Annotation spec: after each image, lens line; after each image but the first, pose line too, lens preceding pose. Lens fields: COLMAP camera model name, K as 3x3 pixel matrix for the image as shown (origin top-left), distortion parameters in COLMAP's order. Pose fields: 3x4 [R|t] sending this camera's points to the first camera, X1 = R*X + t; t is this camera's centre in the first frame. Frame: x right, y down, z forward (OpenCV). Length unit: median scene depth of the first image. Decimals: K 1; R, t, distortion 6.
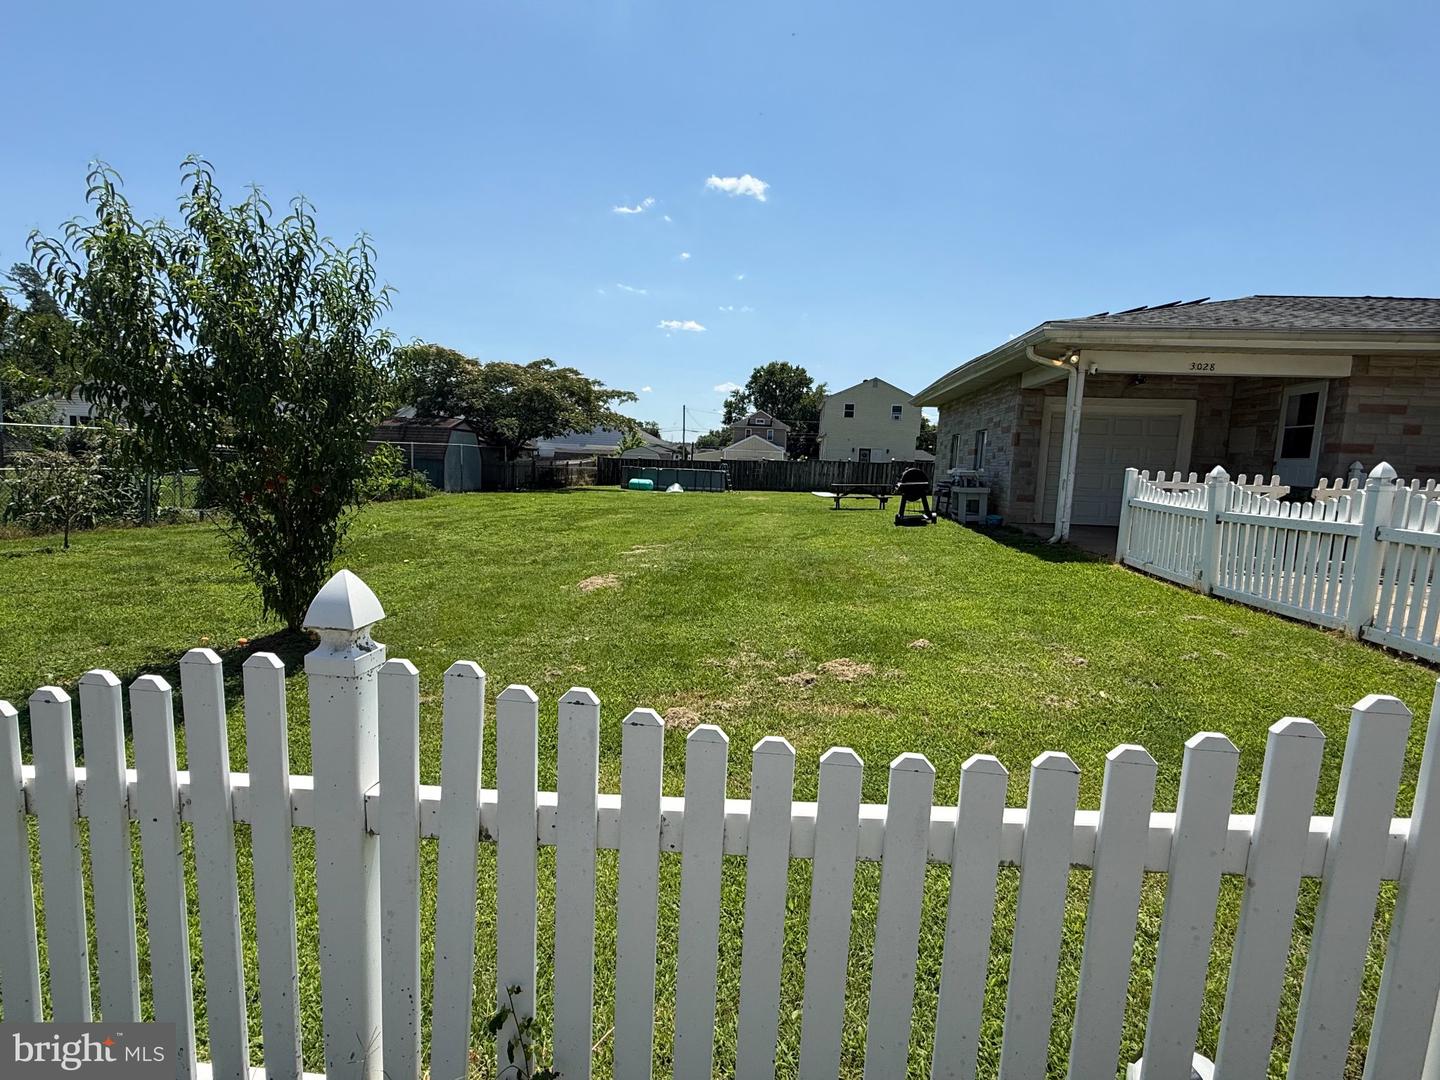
lens RADIAL K [[688.5, 0, 718.5], [0, 688.5, 540.7], [0, 0, 1]] dist [0.000655, -0.000001]
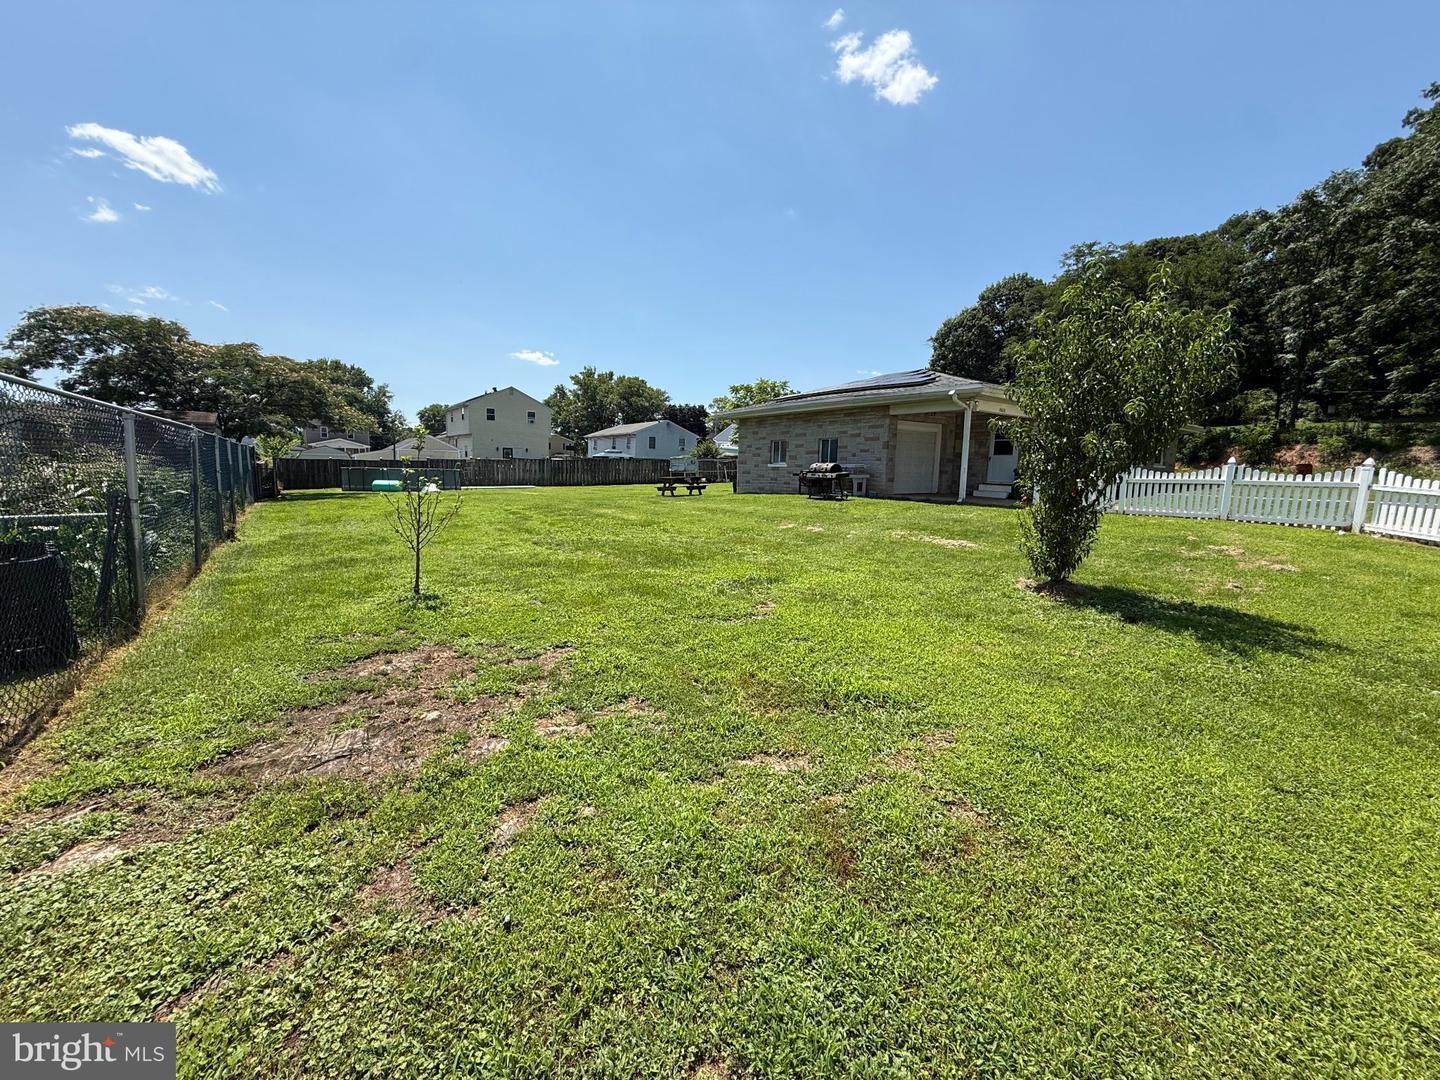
lens RADIAL K [[572.8, 0, 717.7], [0, 572.8, 534.1], [0, 0, 1]] dist [0.000565, 0.000010]
pose [[0.739117, -0.100300, 0.666068, -0.311238], [0.088215, 0.994748, 0.051905, -0.014926], [-0.667776, 0.020393, 0.744083, 0.091580]]
